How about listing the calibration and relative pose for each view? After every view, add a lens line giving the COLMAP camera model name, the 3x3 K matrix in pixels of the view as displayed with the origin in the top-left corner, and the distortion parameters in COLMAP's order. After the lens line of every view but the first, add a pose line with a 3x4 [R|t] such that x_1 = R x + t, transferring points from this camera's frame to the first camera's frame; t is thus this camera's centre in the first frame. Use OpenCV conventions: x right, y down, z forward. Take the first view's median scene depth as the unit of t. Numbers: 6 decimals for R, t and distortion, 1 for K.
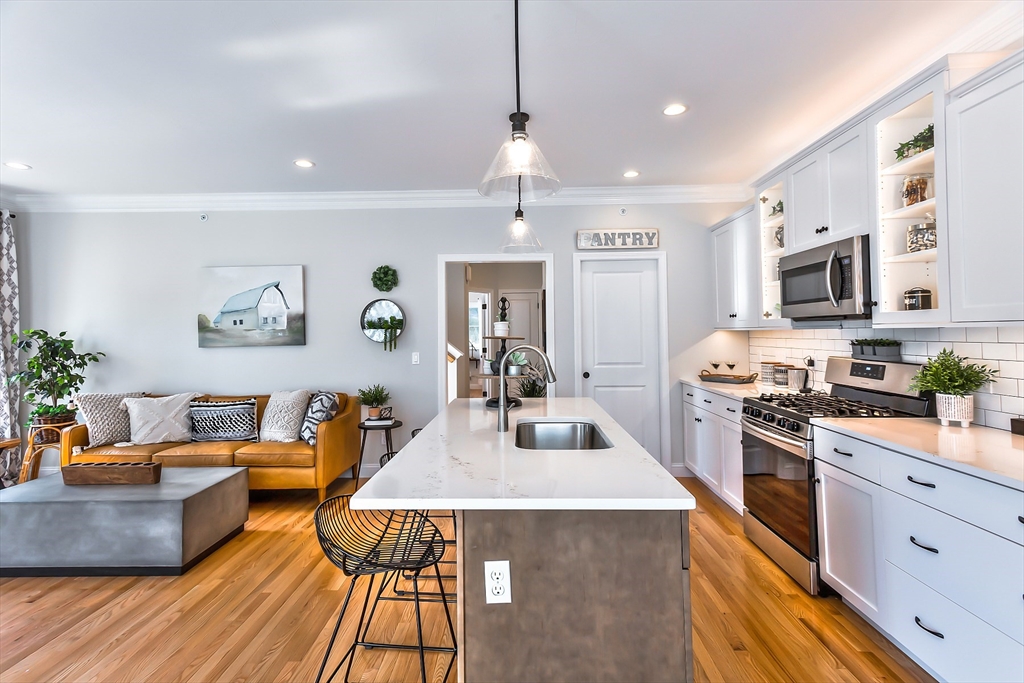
lens RADIAL K [[492.2, 0, 506.4], [0, 492.2, 323.5], [0, 0, 1]] dist [0.020529, 0.001418]
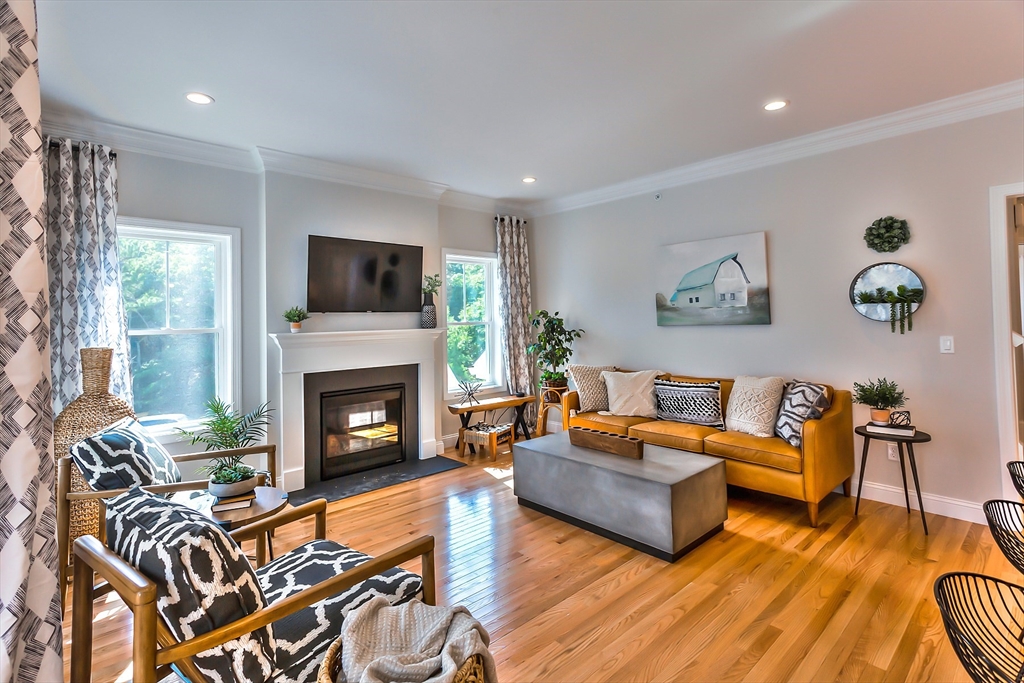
lens RADIAL K [[492.2, 0, 506.4], [0, 492.2, 323.5], [0, 0, 1]] dist [0.020529, 0.001418]
pose [[0.702734, 0.005193, -0.711434, -0.137087], [0.024841, 0.999185, 0.031830, 0.004099], [0.711019, -0.040041, 0.702032, 0.084094]]
